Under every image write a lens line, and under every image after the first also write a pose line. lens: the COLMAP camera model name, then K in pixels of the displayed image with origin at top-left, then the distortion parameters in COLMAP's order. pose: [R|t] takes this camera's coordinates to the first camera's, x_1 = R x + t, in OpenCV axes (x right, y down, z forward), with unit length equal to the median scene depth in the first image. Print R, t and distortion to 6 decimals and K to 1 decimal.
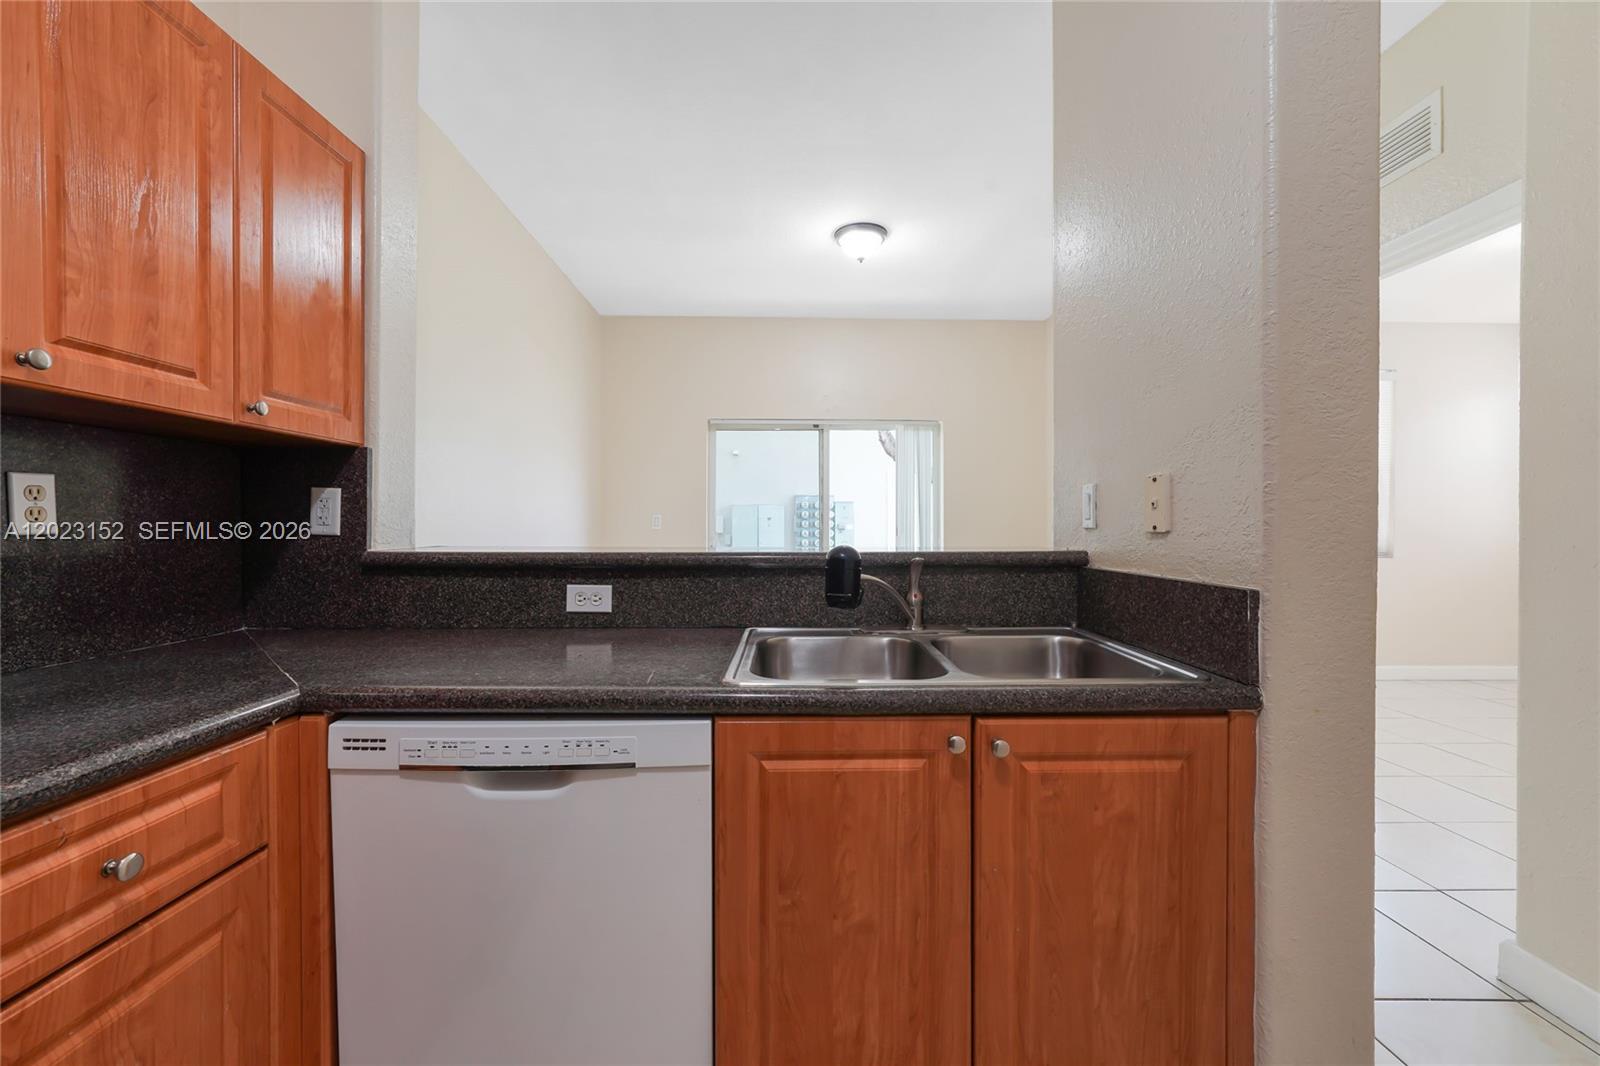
lens RADIAL K [[634.9, 0, 814.1], [0, 634.9, 525.2], [0, 0, 1]] dist [-0.005432, 0.002523]
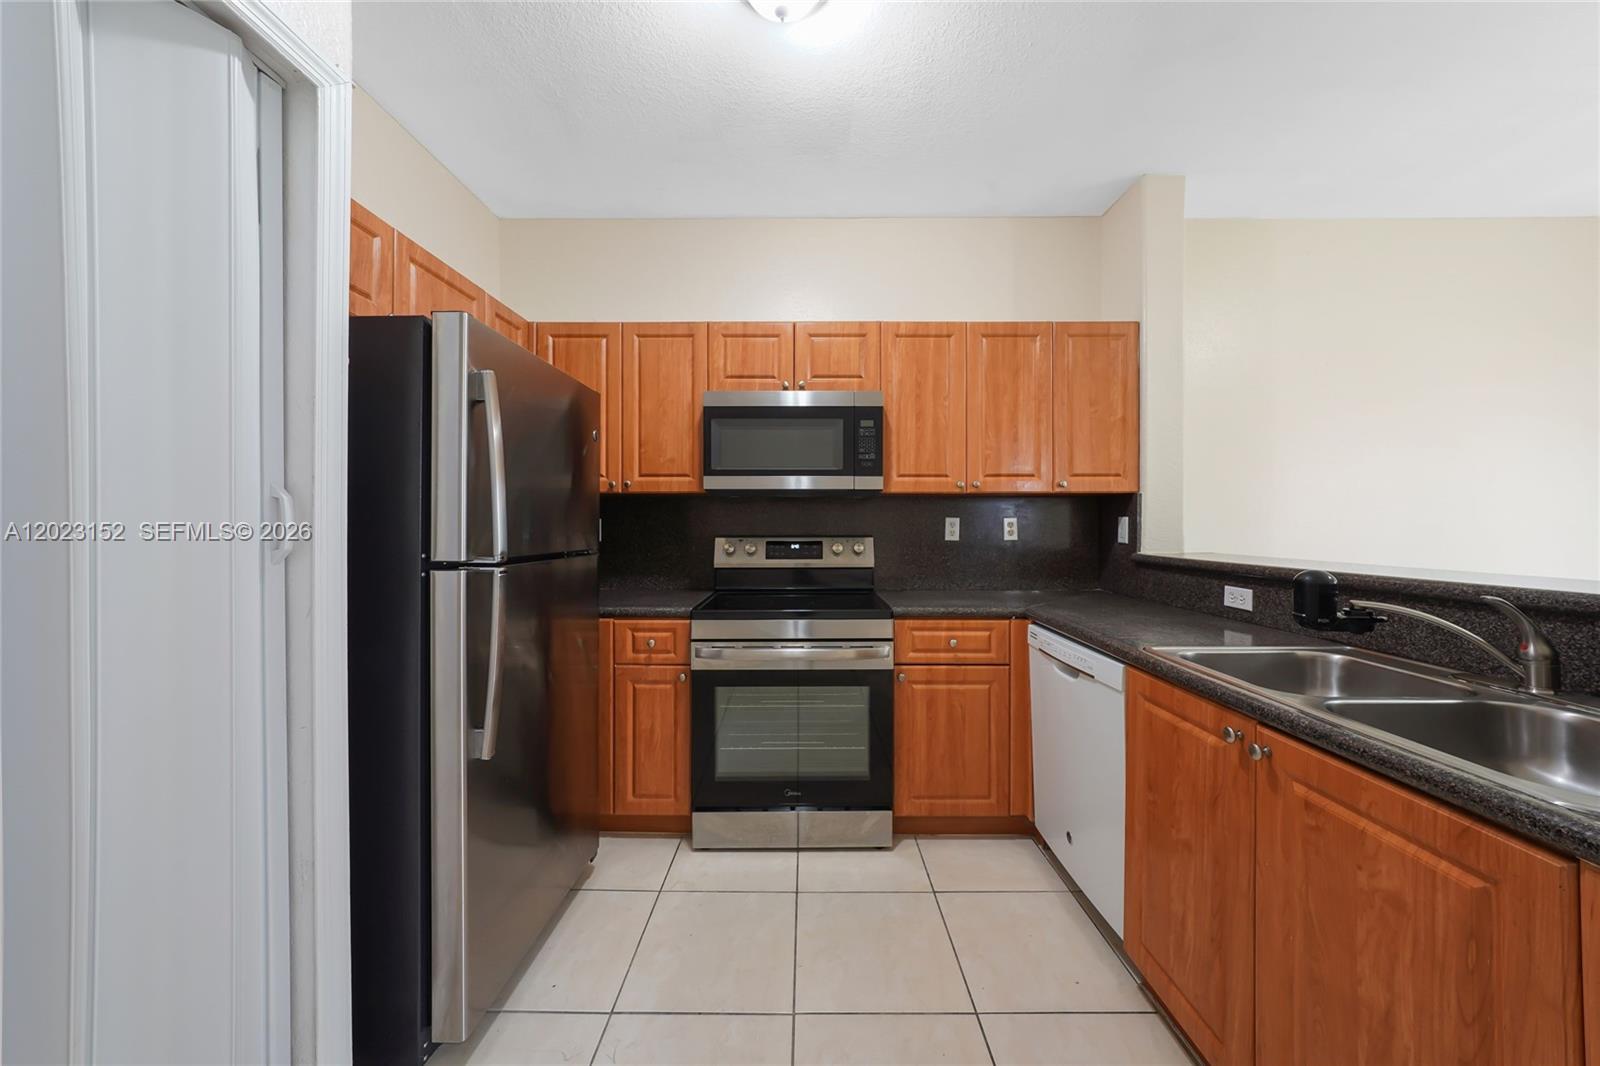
lens RADIAL K [[551.8, 0, 814.0], [0, 551.8, 526.8], [0, 0, 1]] dist [-0.011952, 0.001616]
pose [[-0.010893, 0.002505, -0.999938, 1.246586], [-0.001605, 0.999996, 0.002523, -0.052426], [0.999939, 0.001632, -0.010889, 0.209559]]
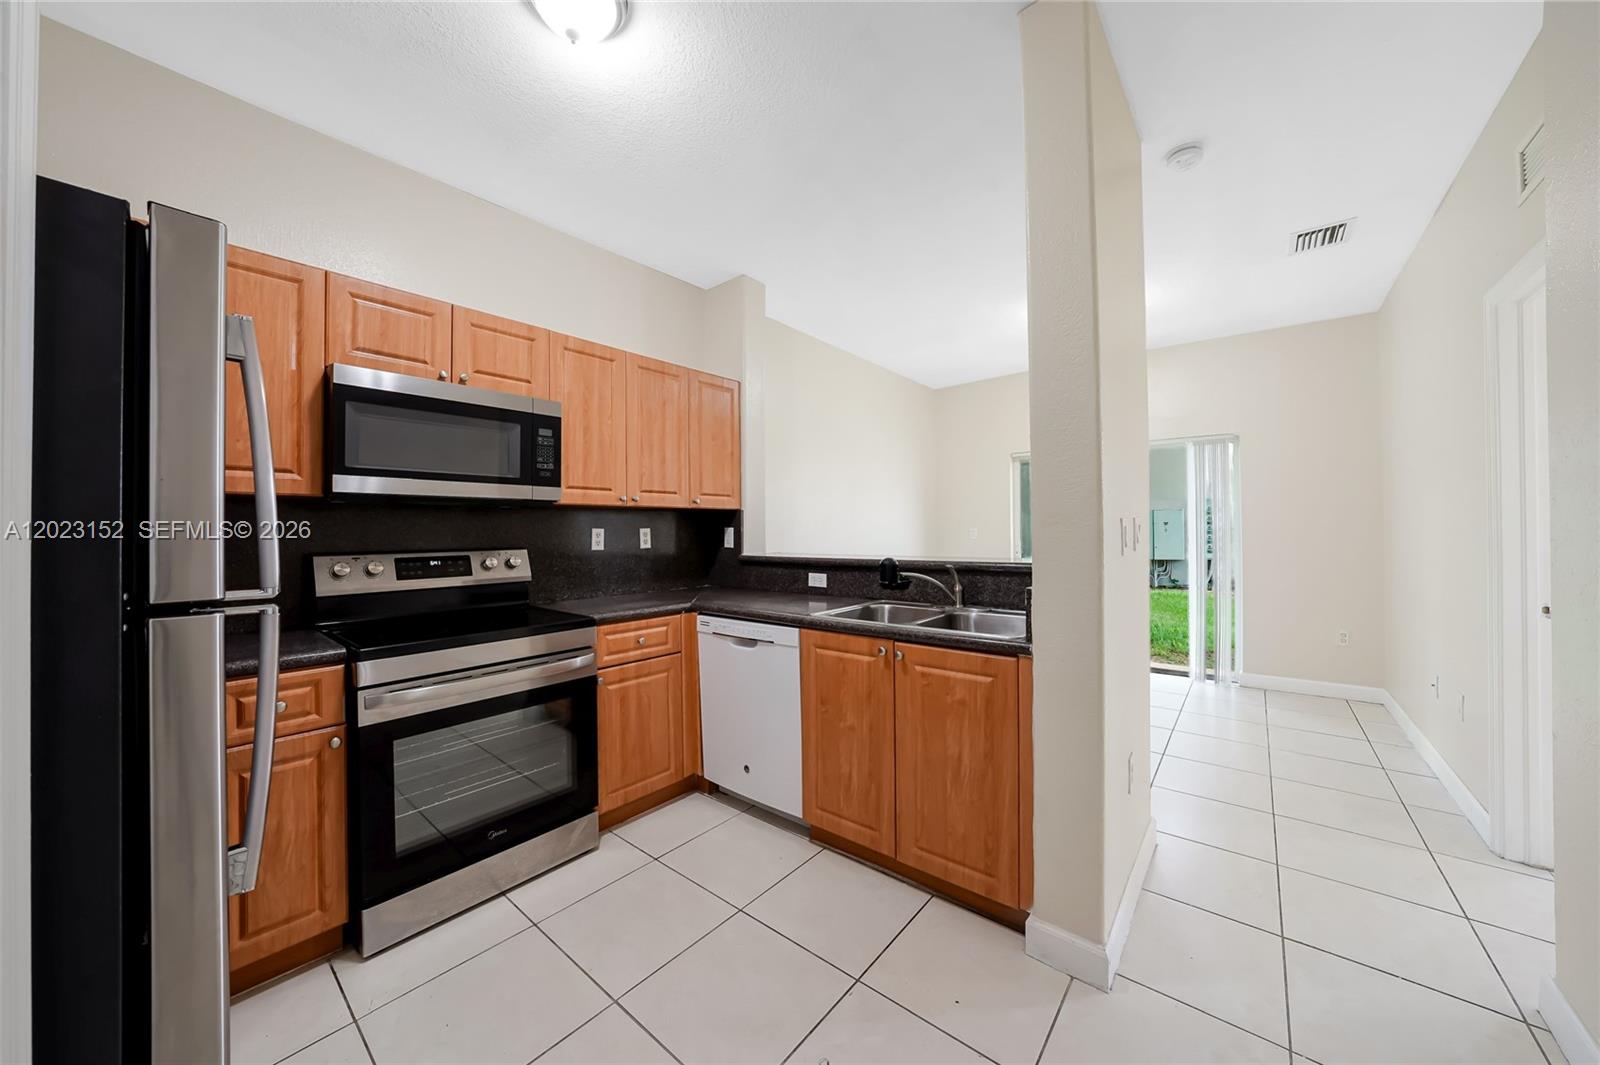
lens RADIAL K [[551.8, 0, 819.8], [0, 551.8, 527.2], [0, 0, 1]] dist [-0.011952, 0.001616]
pose [[0.771131, -0.013266, -0.636538, 1.232920], [0.009892, 0.999912, -0.008856, -0.061332], [0.636599, 0.000533, 0.771195, -0.571068]]
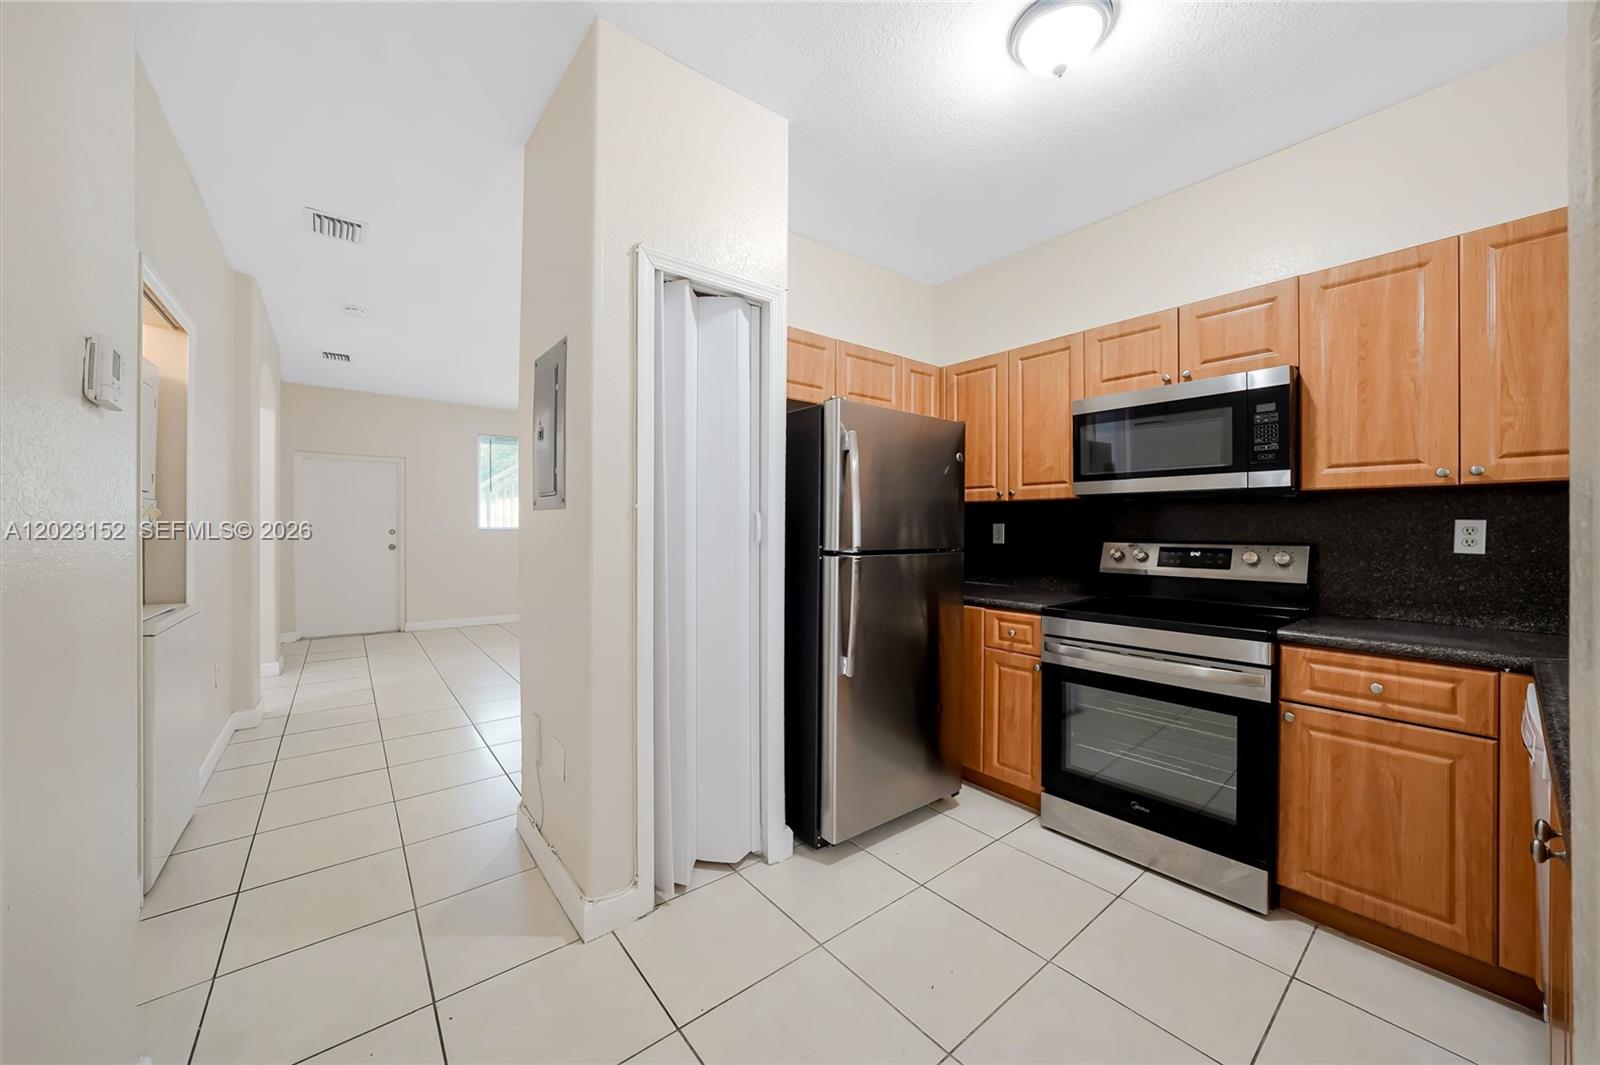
lens RADIAL K [[603.9, 0, 812.2], [0, 603.9, 525.7], [0, 0, 1]] dist [-0.009416, 0.001107]
pose [[-0.778830, -0.005409, -0.627212, 1.461937], [-0.004468, 0.999985, -0.003075, -0.055974], [0.627220, 0.000407, -0.778842, 0.996651]]
